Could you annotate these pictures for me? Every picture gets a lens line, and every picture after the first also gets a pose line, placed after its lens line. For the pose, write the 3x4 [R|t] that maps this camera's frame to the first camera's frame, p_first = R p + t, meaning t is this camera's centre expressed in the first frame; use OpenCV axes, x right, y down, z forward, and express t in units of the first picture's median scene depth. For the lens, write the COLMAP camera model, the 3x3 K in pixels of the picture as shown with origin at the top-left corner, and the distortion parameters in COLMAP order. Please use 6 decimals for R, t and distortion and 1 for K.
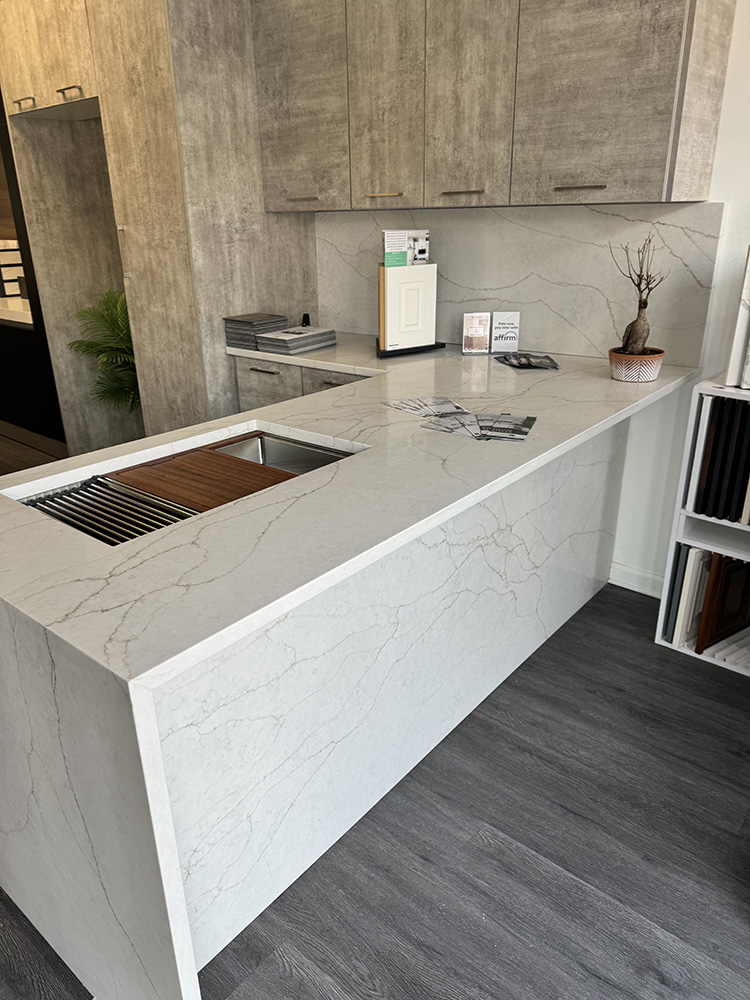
lens RADIAL K [[716.1, 0, 375.0], [0, 716.1, 500.0], [0, 0, 1]] dist [-0.016032, -0.005064]
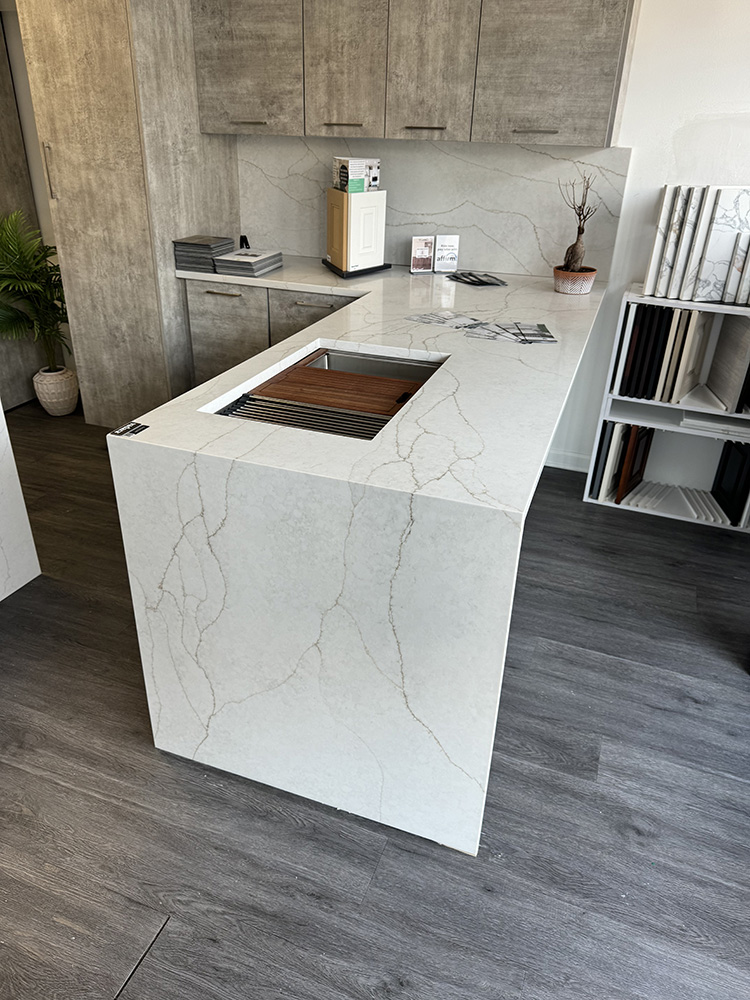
lens RADIAL K [[716.1, 0, 375.0], [0, 716.1, 500.0], [0, 0, 1]] dist [-0.016032, -0.005064]
pose [[0.941787, -0.119491, 0.314259, -0.357111], [0.083966, 0.988686, 0.124294, 0.006082], [-0.325556, -0.090671, 0.941165, -0.088266]]
